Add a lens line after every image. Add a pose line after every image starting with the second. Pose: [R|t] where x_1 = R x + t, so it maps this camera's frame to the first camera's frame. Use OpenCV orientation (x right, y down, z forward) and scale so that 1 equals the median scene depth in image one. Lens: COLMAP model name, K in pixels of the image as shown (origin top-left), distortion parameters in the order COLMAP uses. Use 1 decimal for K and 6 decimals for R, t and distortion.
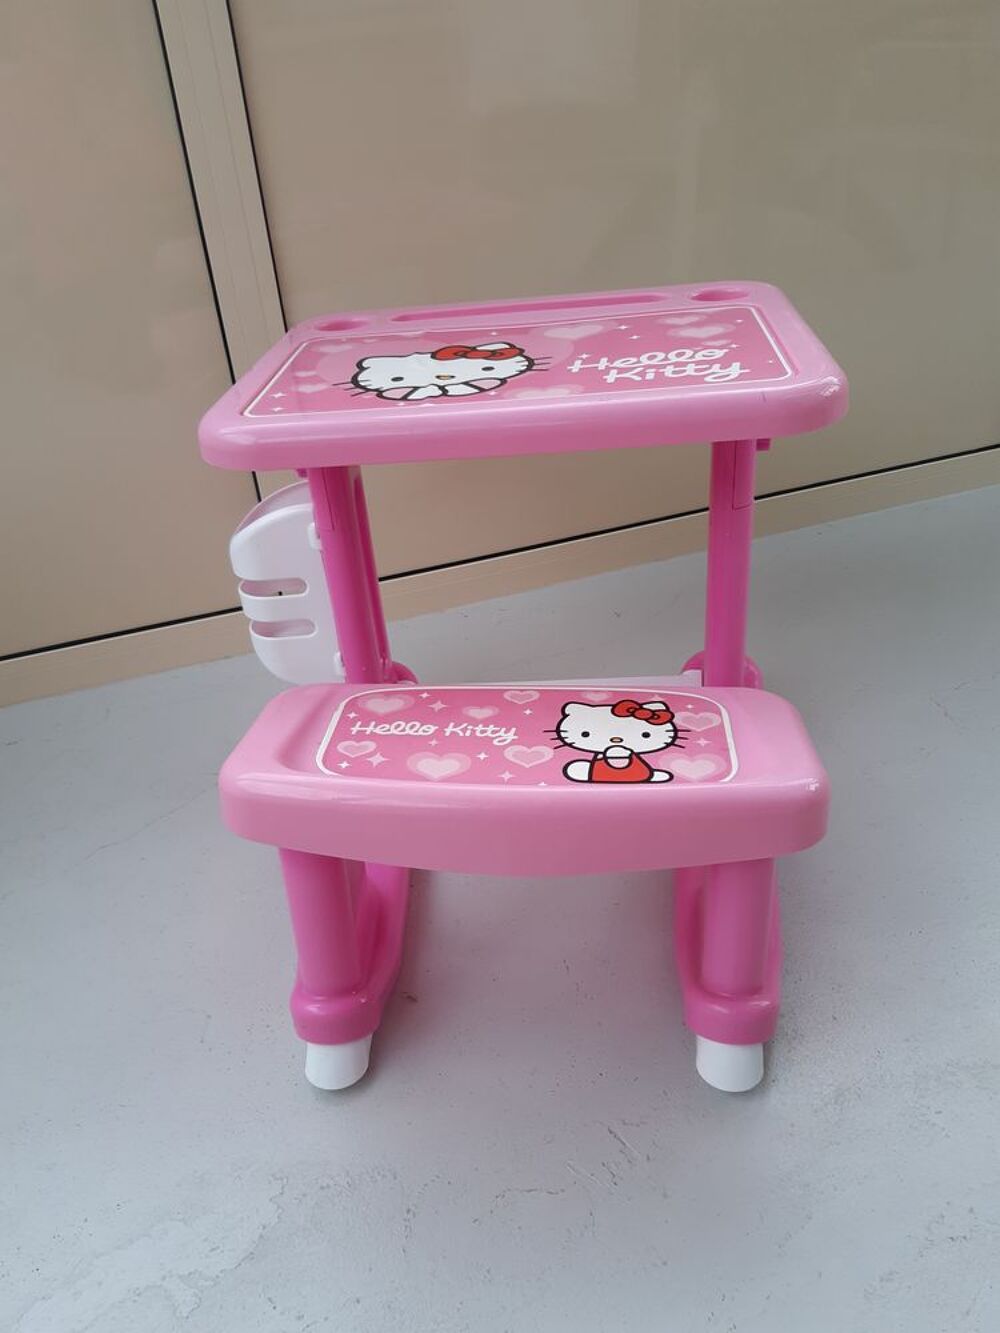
lens RADIAL K [[1025.1, 0, 486.8], [0, 1025.1, 681.5], [0, 0, 1]] dist [0.148327, -0.377167]
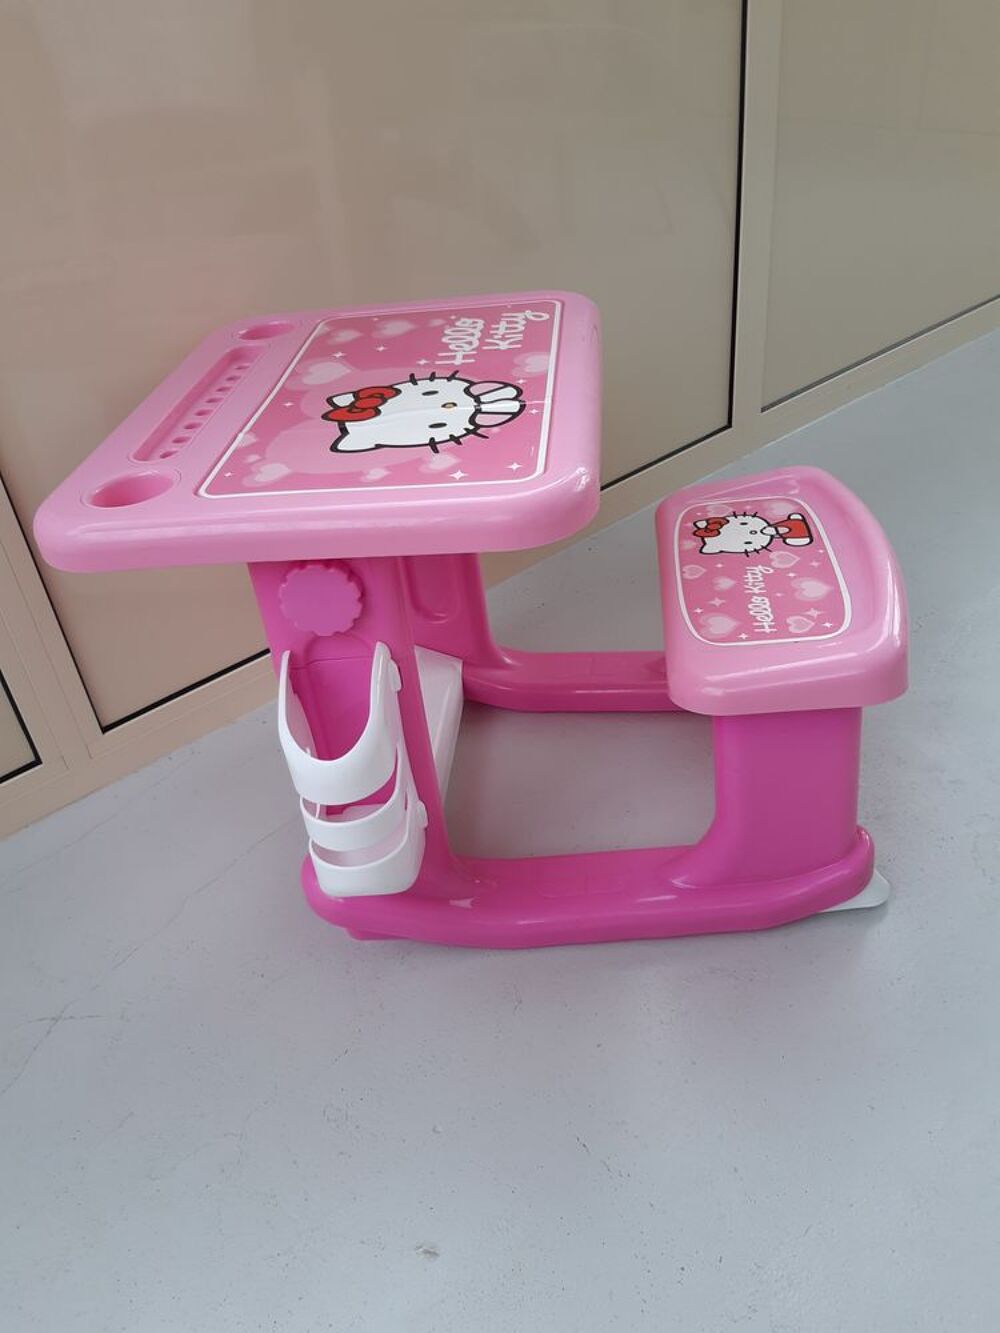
lens RADIAL K [[1063.9, 0, 489.3], [0, 1063.9, 668.1], [0, 0, 1]] dist [0.051129, 0.001079]
pose [[0.022059, -0.482741, 0.875485, -1.086427], [0.607333, 0.702068, 0.371816, -0.499840], [-0.794141, 0.523509, 0.308671, 0.850749]]
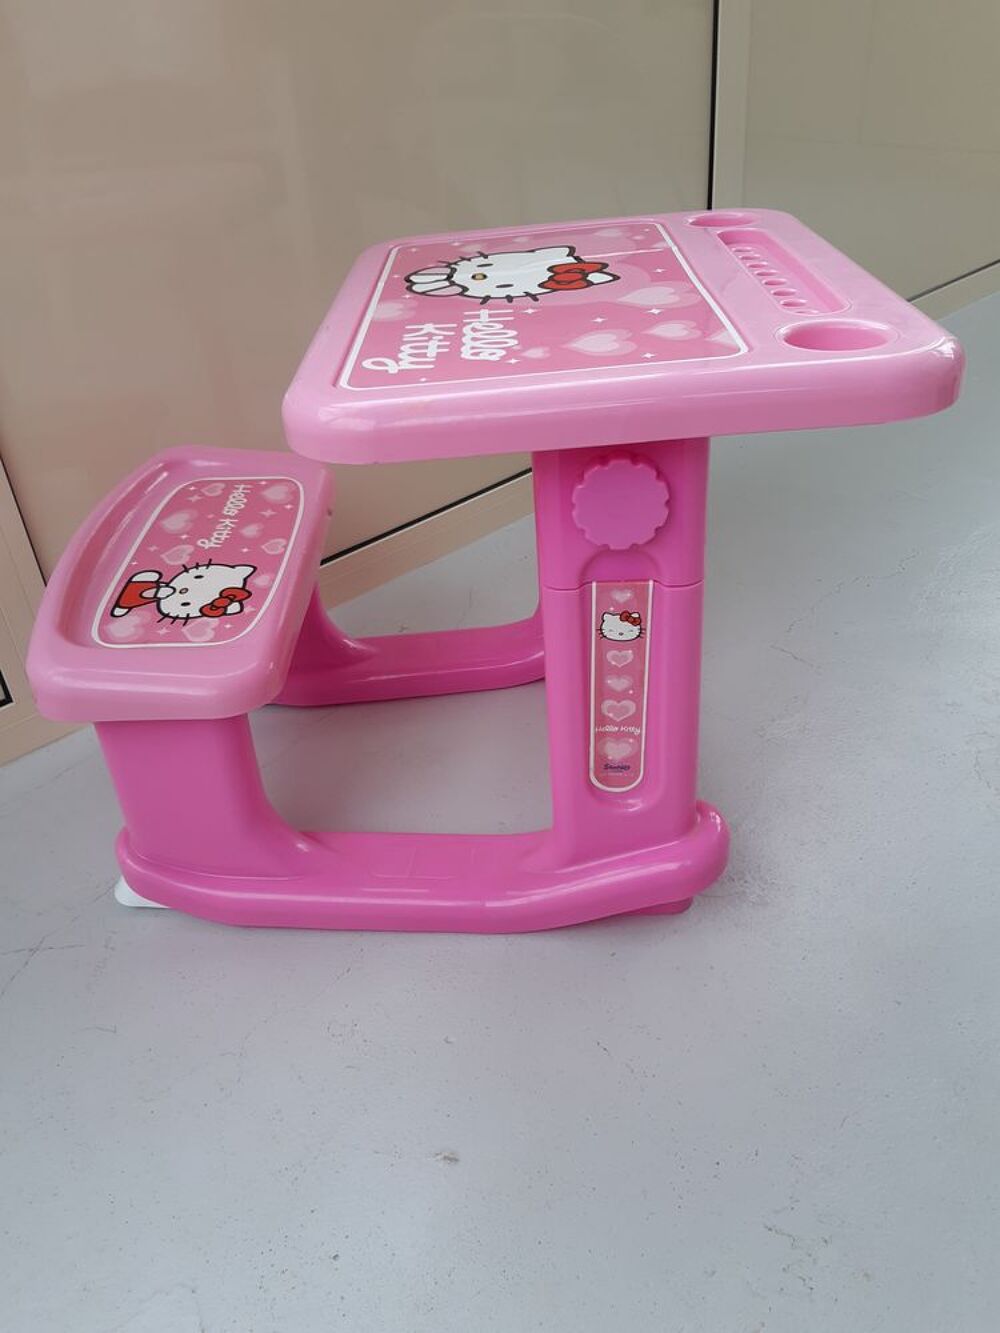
lens RADIAL K [[1063.9, 0, 489.3], [0, 1063.9, 668.1], [0, 0, 1]] dist [0.051129, 0.001079]
pose [[0.075145, 0.604756, -0.792858, 1.036419], [-0.450048, 0.730089, 0.514225, -0.582170], [0.889837, 0.318183, 0.327031, 0.855934]]
